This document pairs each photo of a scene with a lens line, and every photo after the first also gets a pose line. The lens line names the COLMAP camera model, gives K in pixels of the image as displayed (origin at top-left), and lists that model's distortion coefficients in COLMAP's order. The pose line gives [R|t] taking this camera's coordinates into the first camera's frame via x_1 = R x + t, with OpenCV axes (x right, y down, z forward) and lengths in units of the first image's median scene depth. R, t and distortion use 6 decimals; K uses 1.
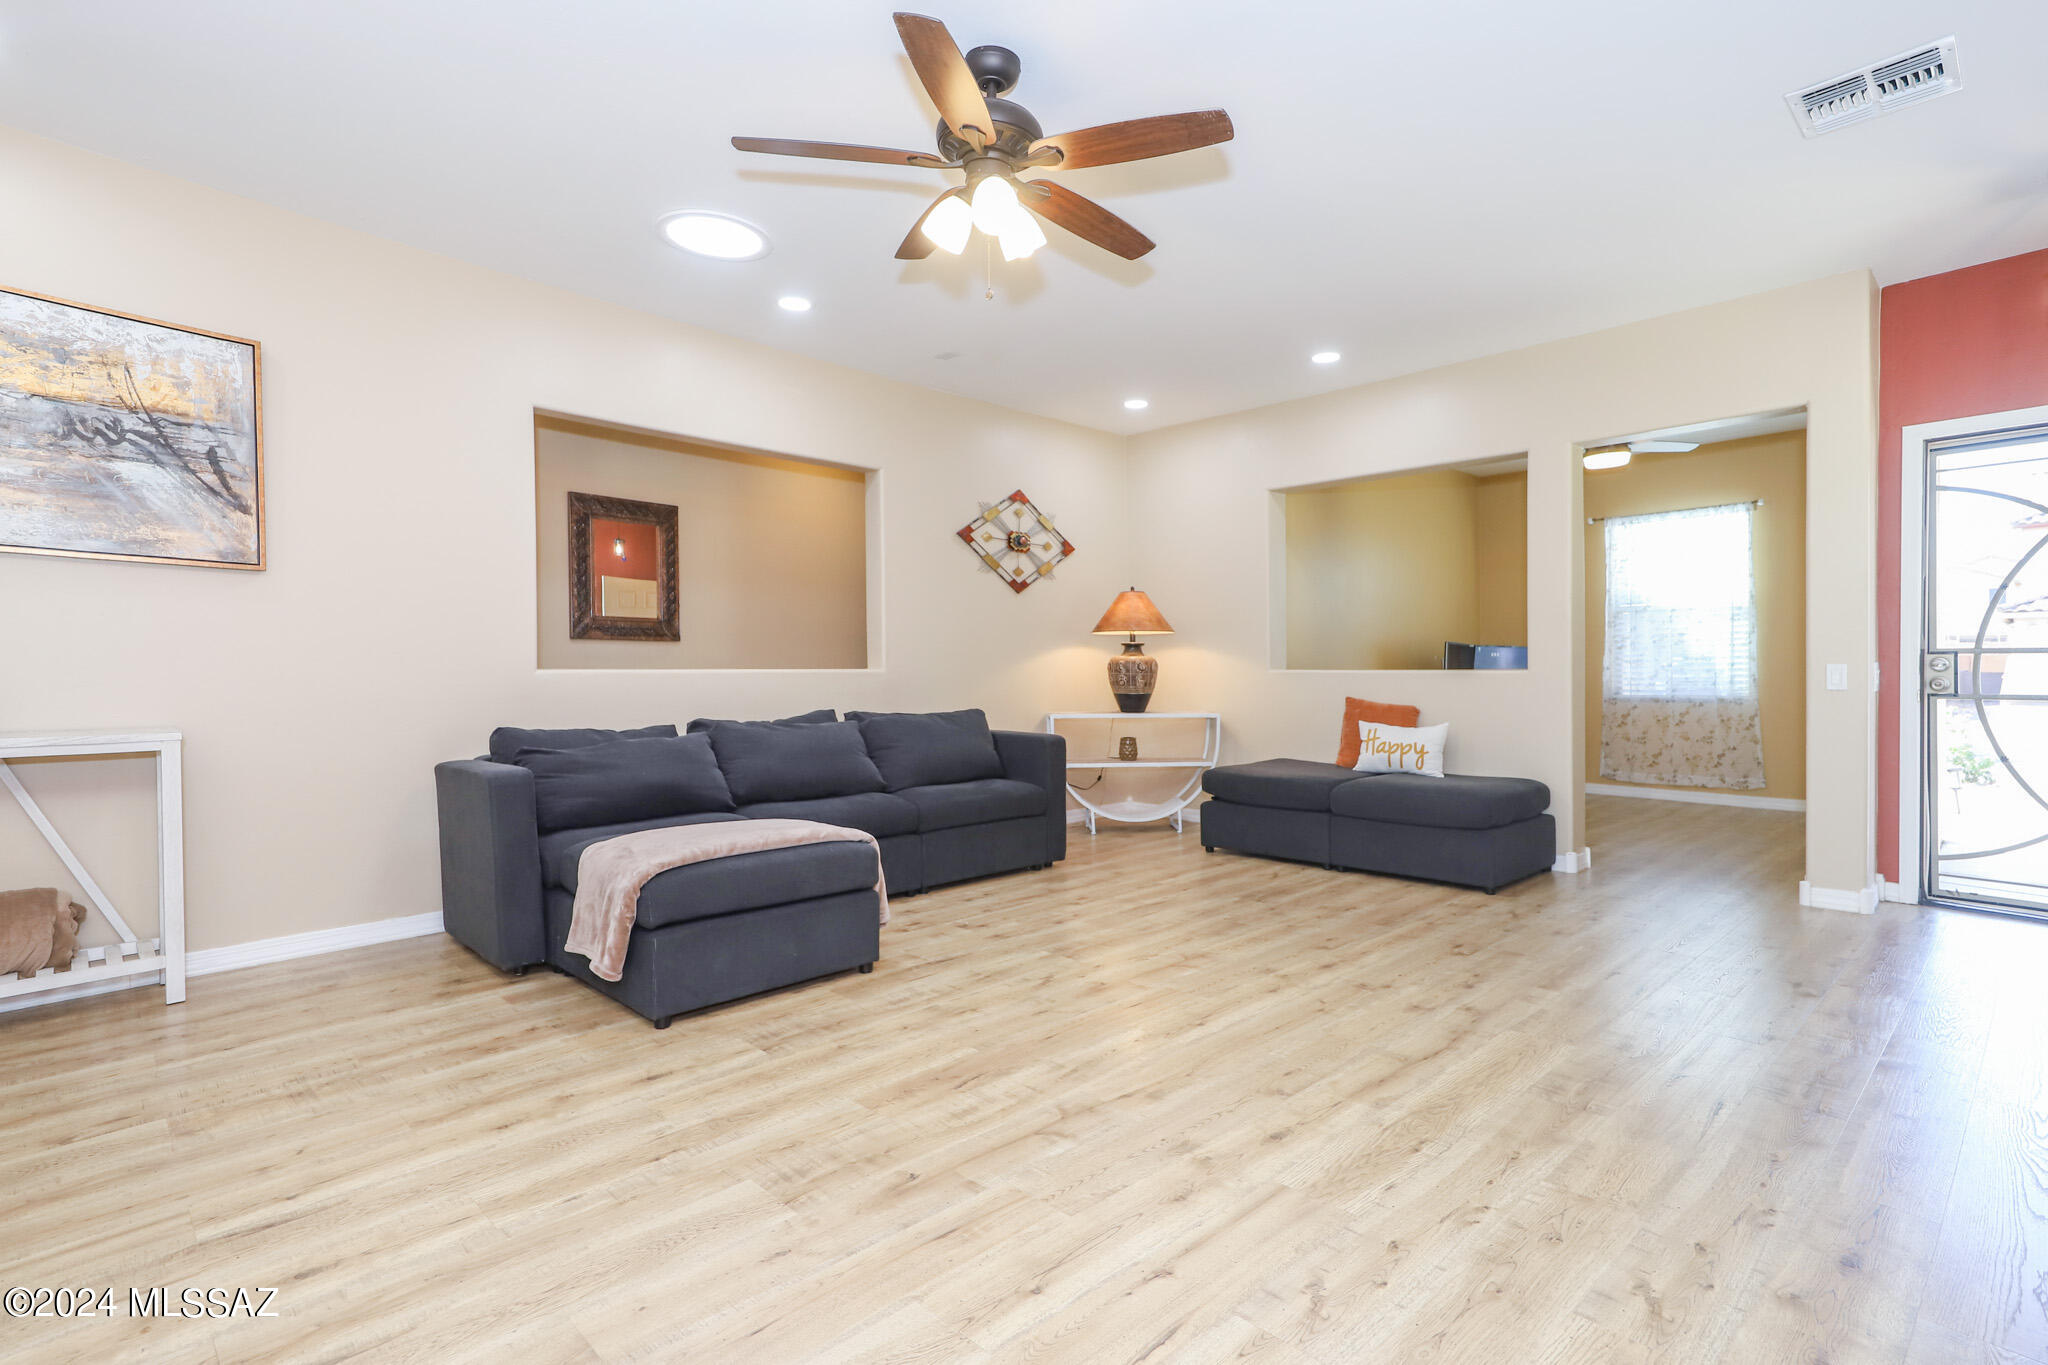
lens RADIAL K [[915.3, 0, 948.7], [0, 915.3, 677.2], [0, 0, 1]] dist [0.072111, -0.000332]
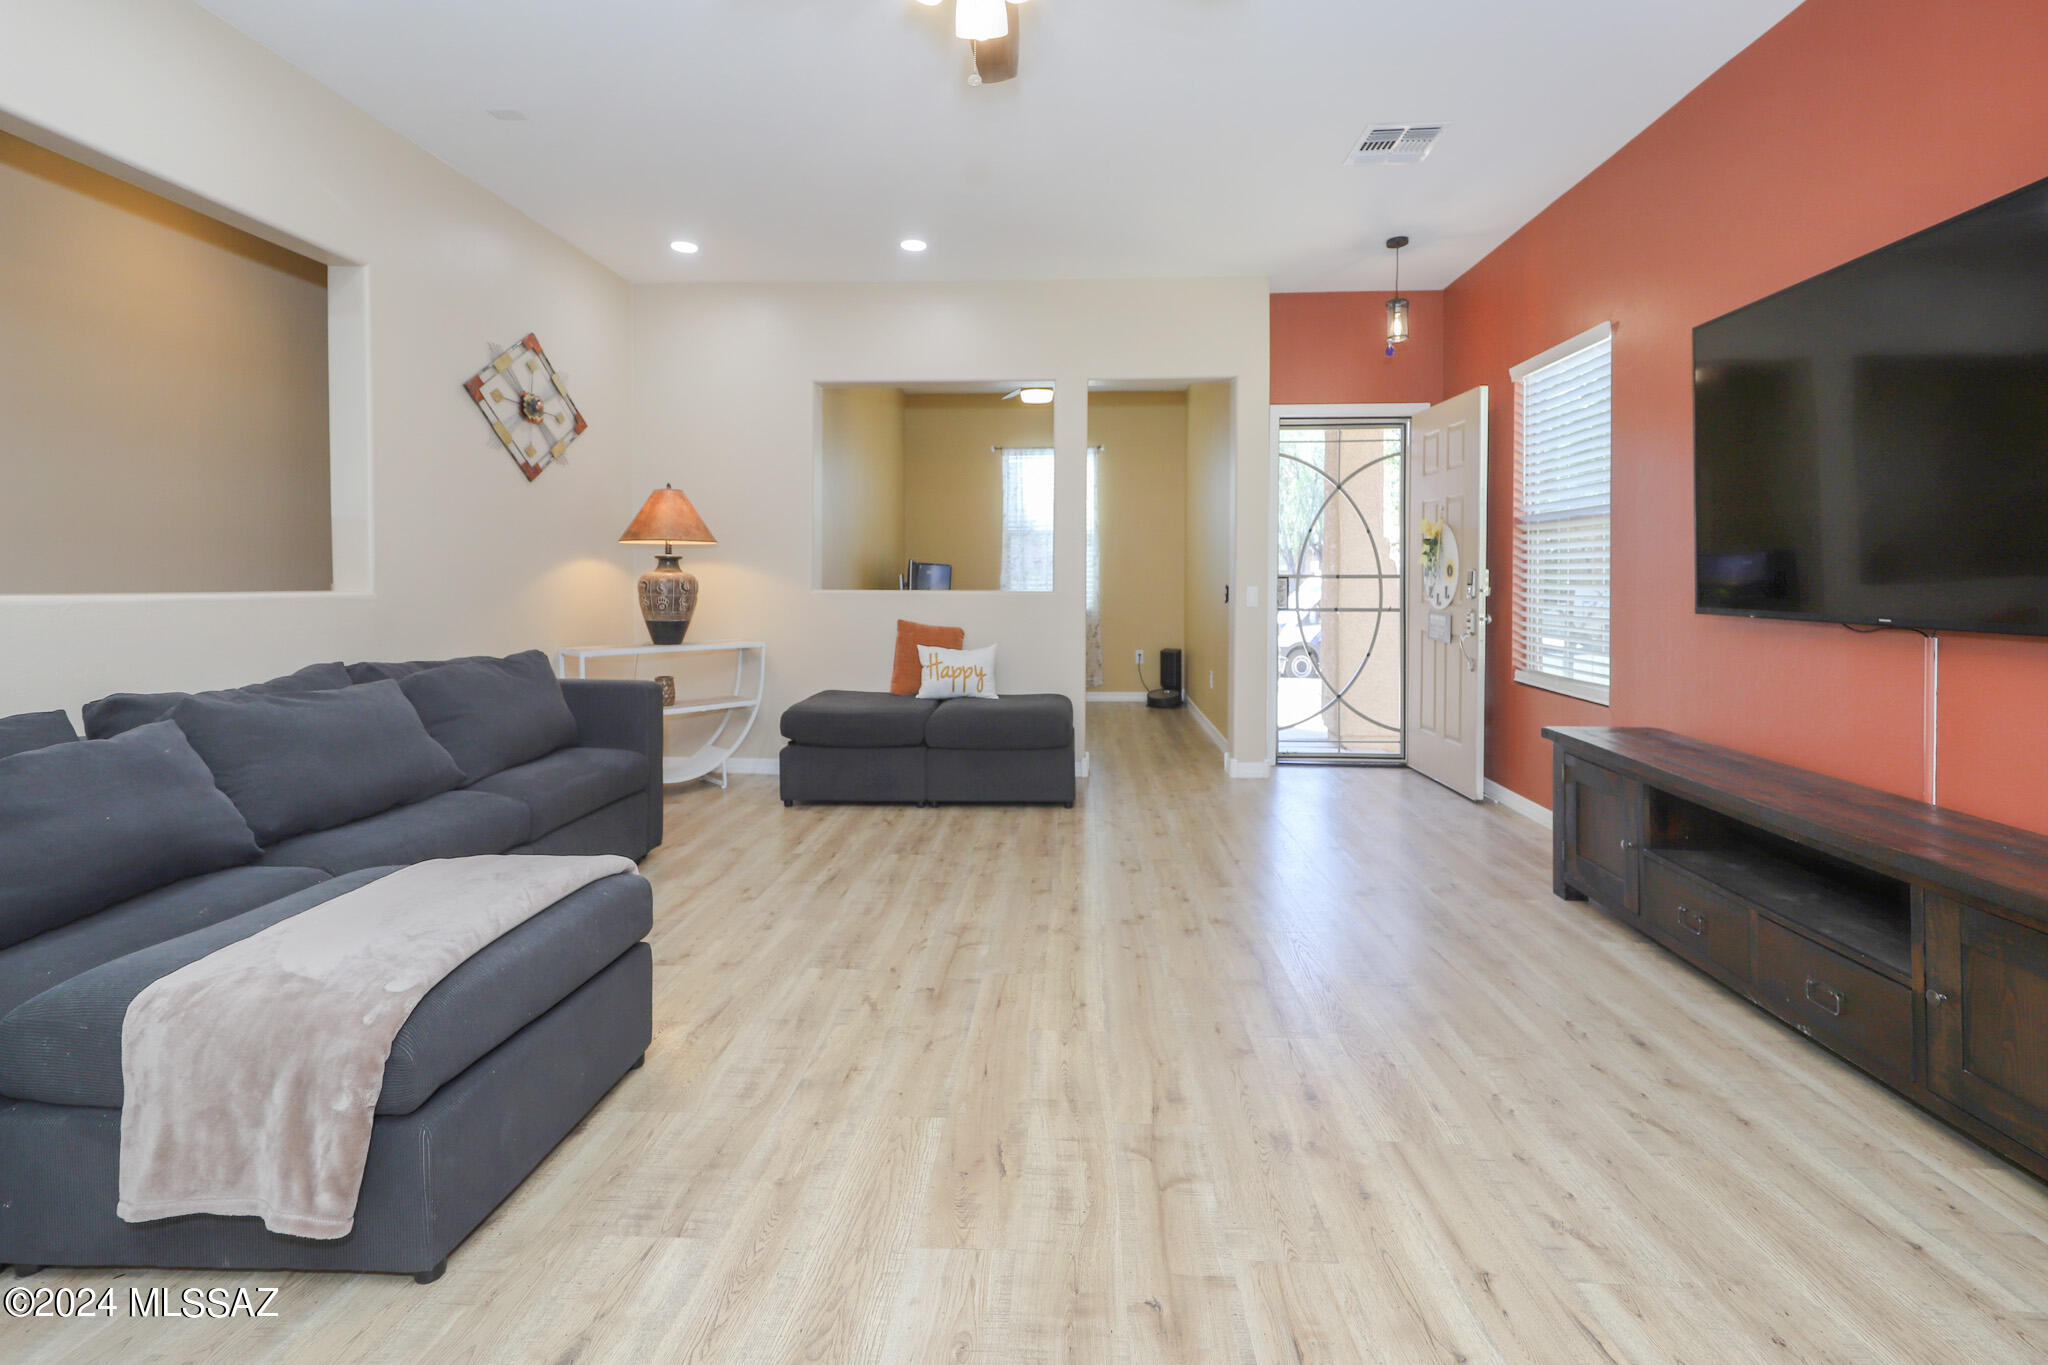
lens RADIAL K [[1071.1, 0, 947.4], [0, 1071.1, 645.5], [0, 0, 1]] dist [0.055541, -0.000256]
pose [[0.739419, -0.038159, 0.672163, -0.279048], [-0.001689, 0.998284, 0.058531, -0.016995], [-0.673243, -0.044414, 0.738086, 0.186436]]
